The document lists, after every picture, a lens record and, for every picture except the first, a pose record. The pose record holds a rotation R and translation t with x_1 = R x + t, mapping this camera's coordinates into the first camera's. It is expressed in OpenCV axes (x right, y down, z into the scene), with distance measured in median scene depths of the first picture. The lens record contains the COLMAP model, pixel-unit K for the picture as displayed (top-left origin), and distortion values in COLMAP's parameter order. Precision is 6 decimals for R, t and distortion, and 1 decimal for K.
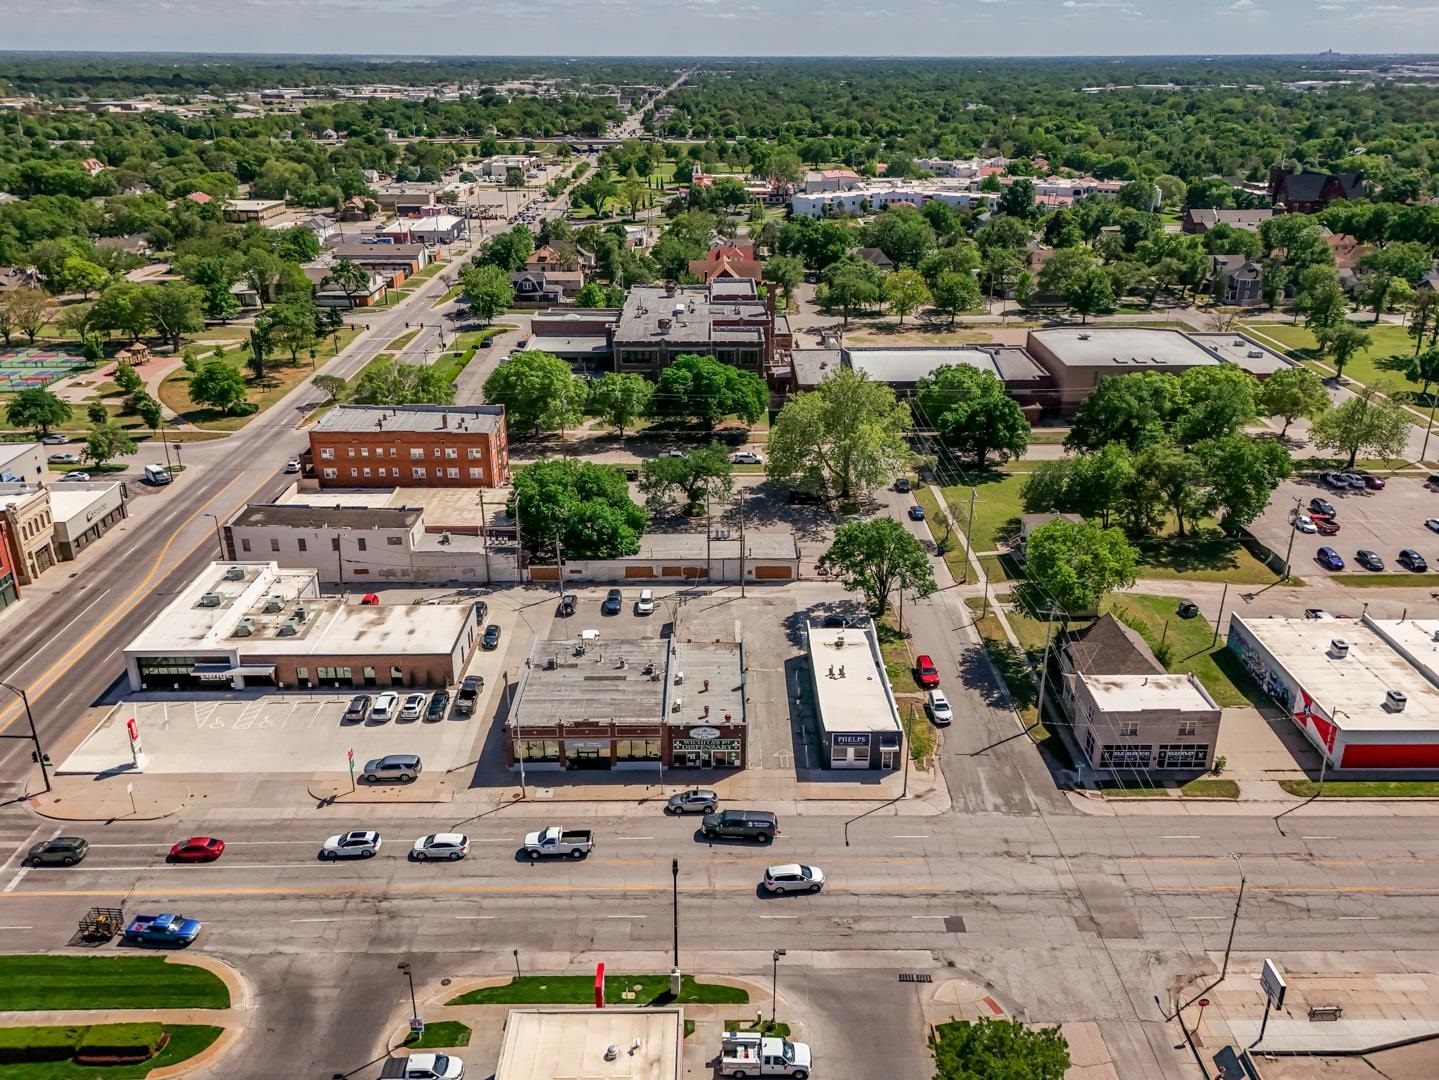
lens RADIAL K [[1124.5, 0, 737.5], [0, 1124.5, 520.0], [0, 0, 1]] dist [0.102856, -0.127308]
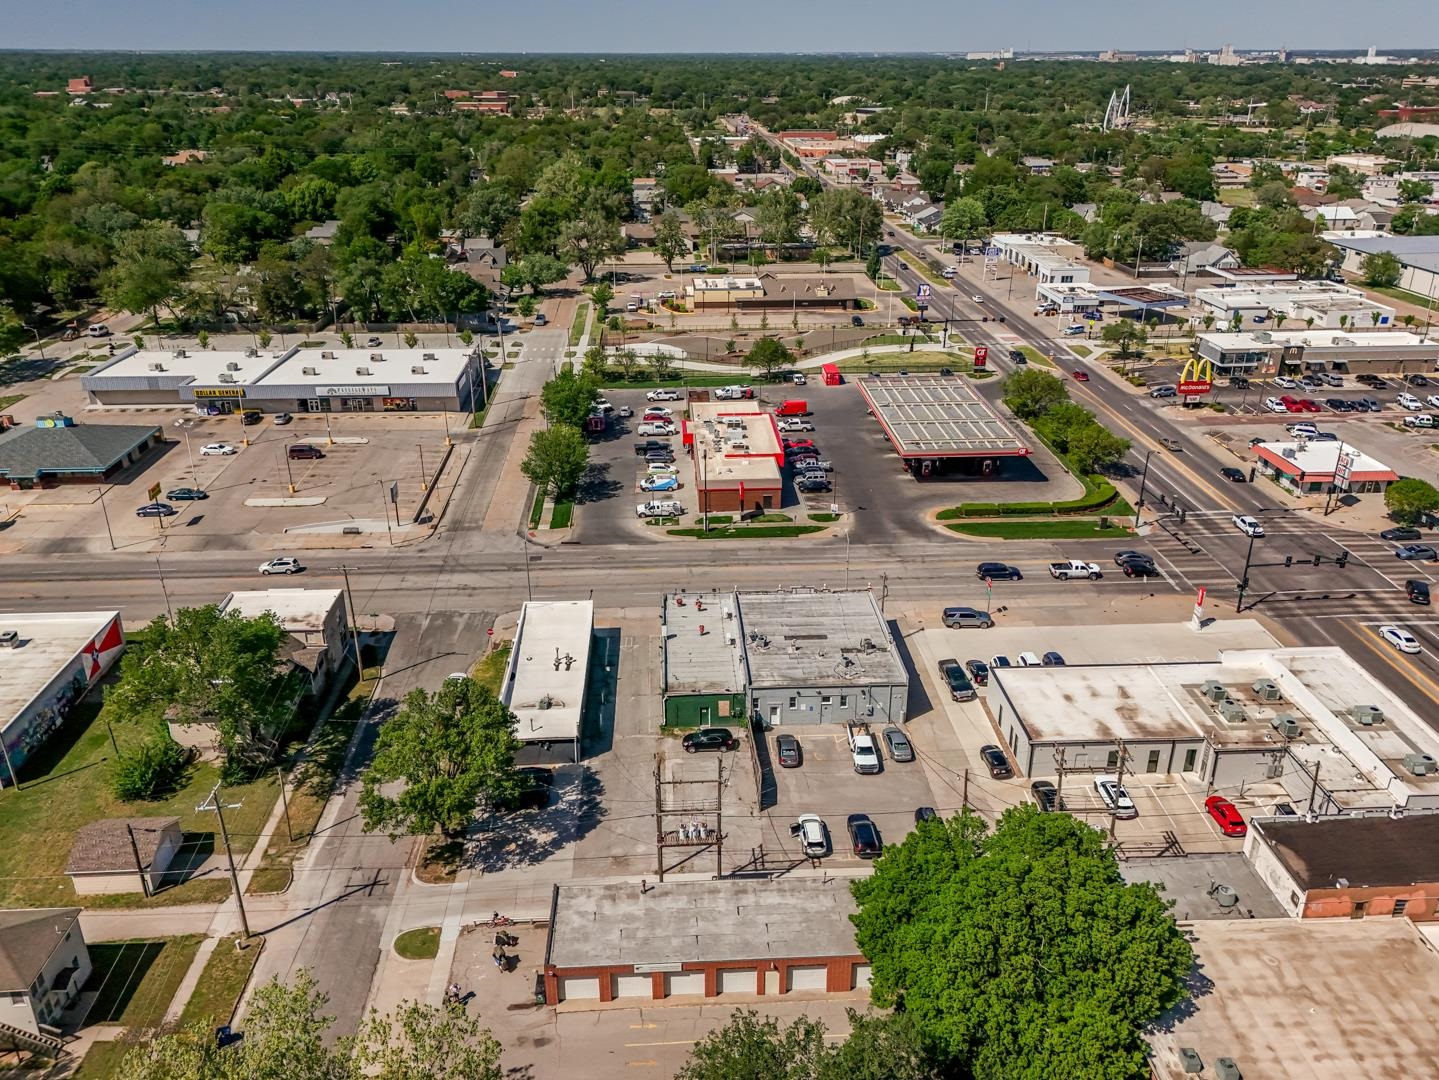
lens RADIAL K [[1107.1, 0, 719.5], [0, 1107.1, 540.0], [0, 0, 1]] dist [0.094454, -0.110420]
pose [[-0.999429, 0.011184, -0.031887, -0.011457], [-0.015210, 0.693760, 0.720045, -0.543043], [0.030174, 0.720119, -0.693194, 1.431117]]
